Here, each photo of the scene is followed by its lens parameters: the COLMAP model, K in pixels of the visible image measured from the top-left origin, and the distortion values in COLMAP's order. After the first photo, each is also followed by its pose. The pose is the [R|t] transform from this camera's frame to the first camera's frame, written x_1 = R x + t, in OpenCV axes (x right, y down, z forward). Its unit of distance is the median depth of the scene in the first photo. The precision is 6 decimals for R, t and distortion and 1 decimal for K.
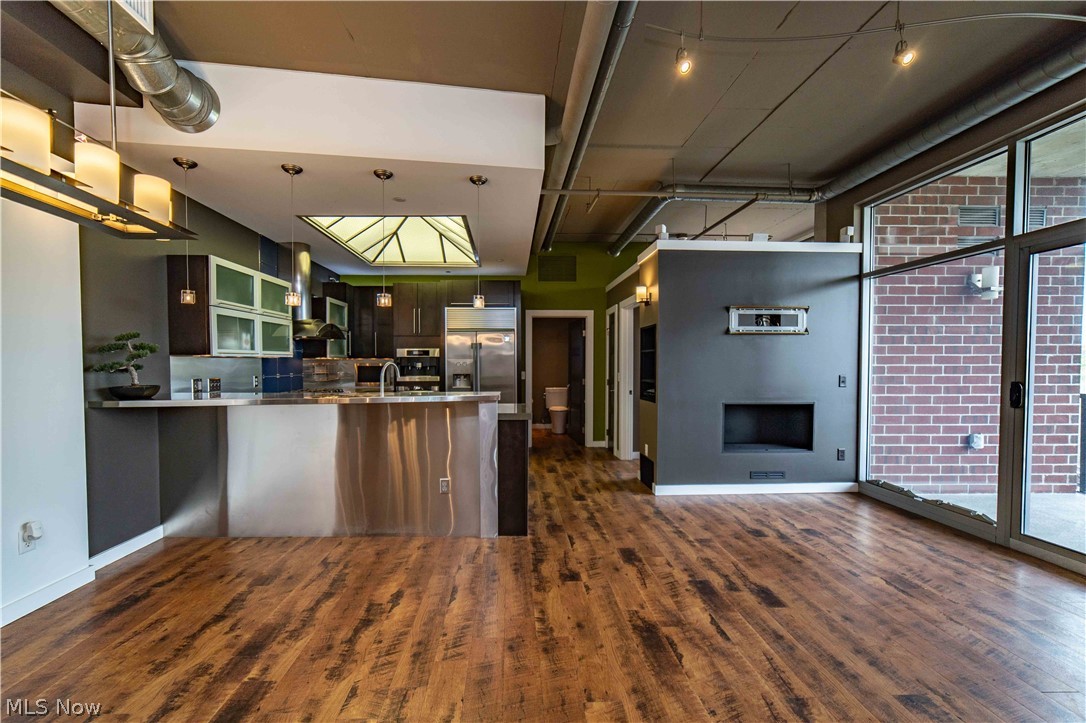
lens RADIAL K [[430.3, 0, 518.7], [0, 430.3, 374.9], [0, 0, 1]] dist [-0.010514, 0.000761]
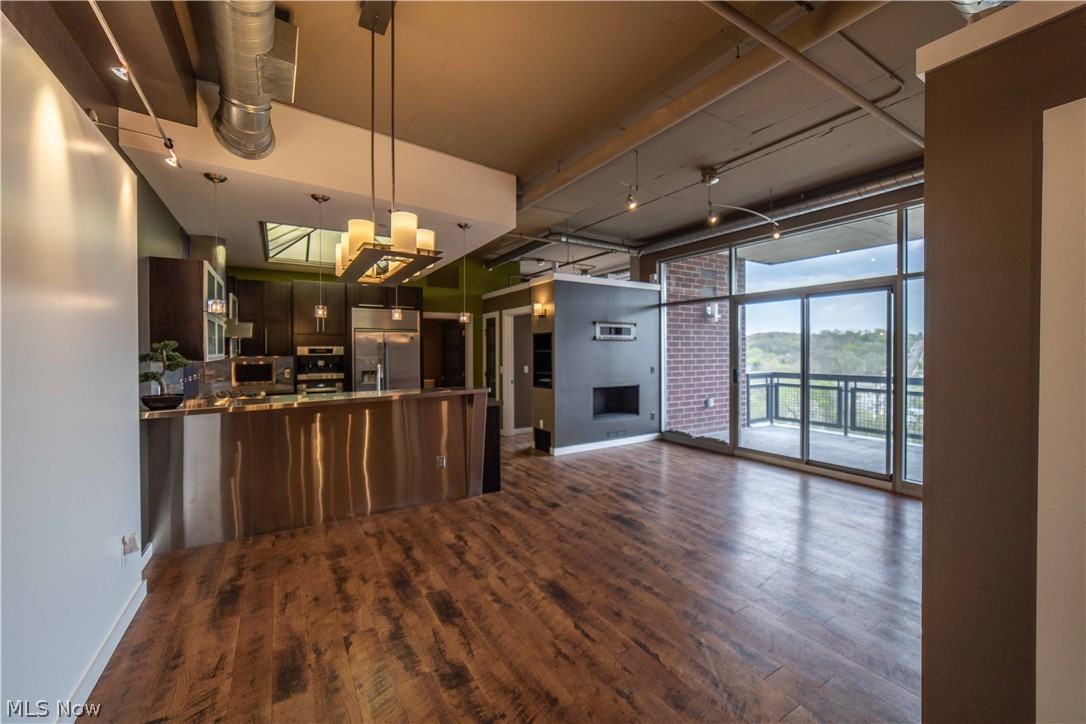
lens RADIAL K [[431.1, 0, 534.2], [0, 431.1, 357.6], [0, 0, 1]] dist [-0.013720, 0.000470]
pose [[0.870267, -0.010988, 0.492457, -0.469404], [0.018243, 0.999784, -0.009931, -0.026536], [-0.492242, 0.017627, 0.870280, -0.204626]]
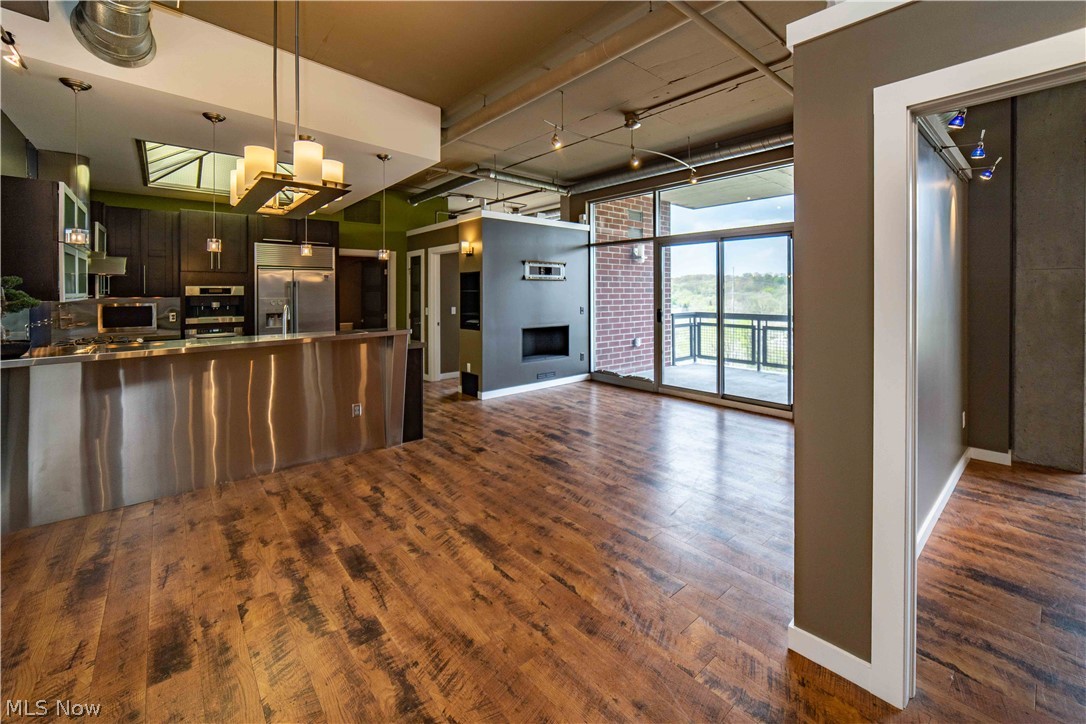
lens RADIAL K [[450.4, 0, 544.8], [0, 450.4, 296.1], [0, 0, 1]] dist [-0.015880, 0.003763]
pose [[0.772552, -0.008160, 0.634899, -0.465727], [0.020722, 0.999709, -0.012365, -0.022992], [-0.634613, 0.022709, 0.772497, -0.235241]]
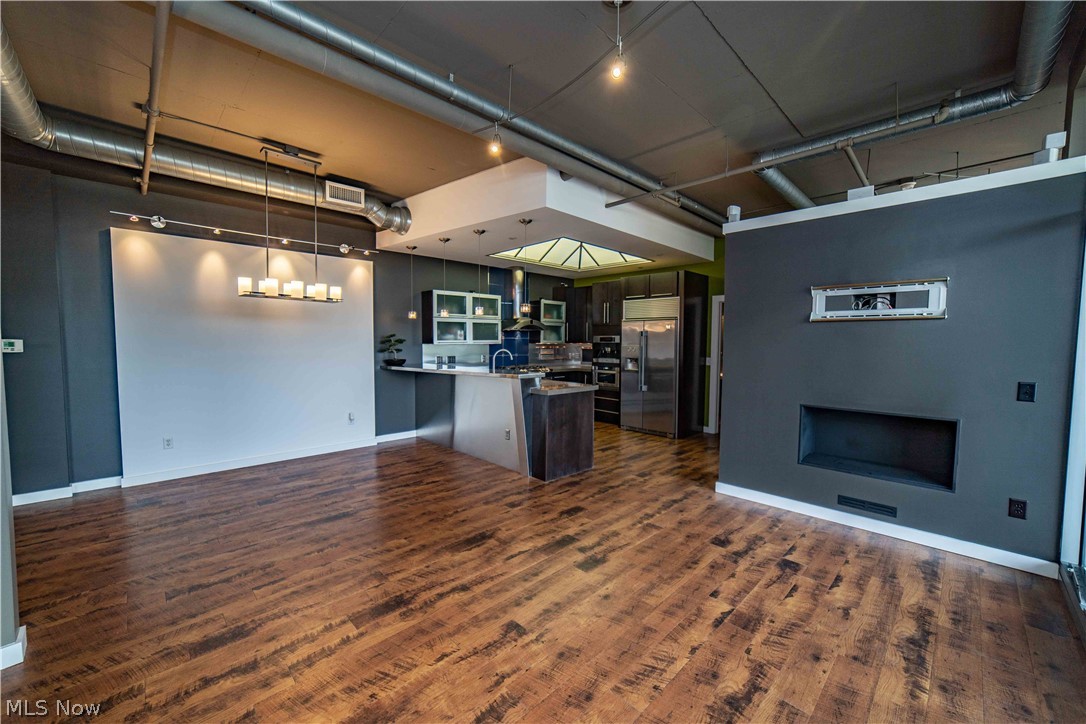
lens RADIAL K [[420.9, 0, 540.9], [0, 420.9, 362.9], [0, 0, 1]] dist [-0.015627, 0.005397]
pose [[0.680950, 0.043183, -0.731056, 0.809158], [-0.024702, 0.999046, 0.036004, -0.035754], [0.731913, -0.006459, 0.681367, 0.084715]]
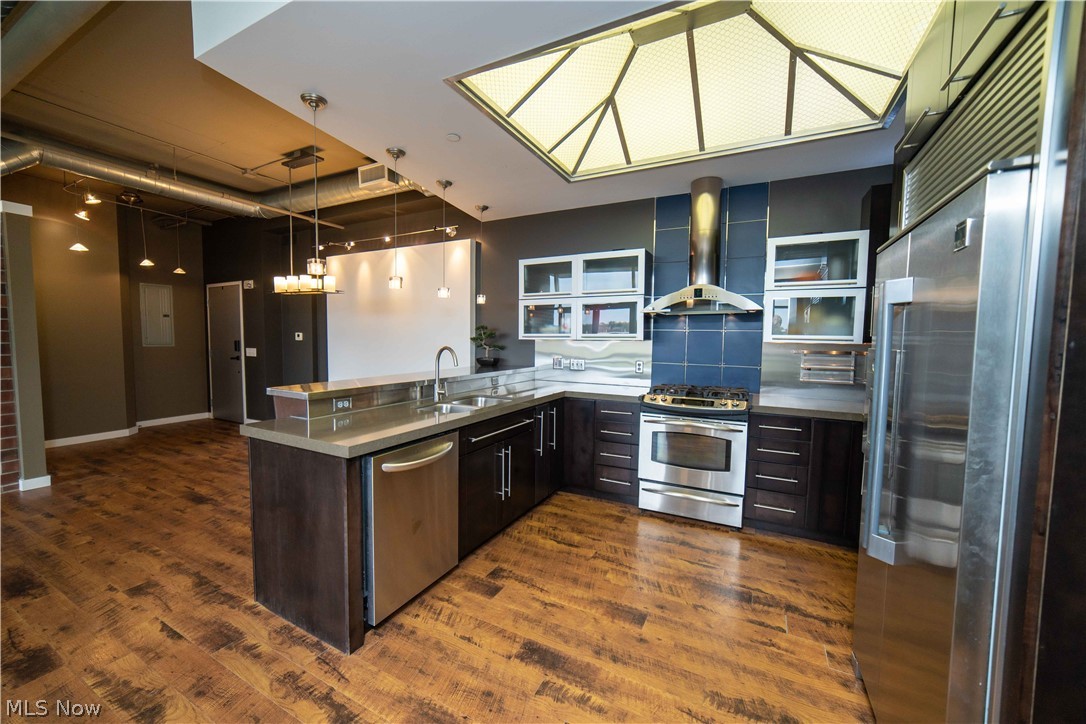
lens RADIAL K [[420.9, 0, 540.9], [0, 420.9, 362.9], [0, 0, 1]] dist [-0.015627, 0.005397]
pose [[-0.480812, 0.045936, -0.875620, 0.312328], [-0.034105, 0.996891, 0.071025, -0.057034], [0.876160, 0.064013, -0.477751, 1.440900]]
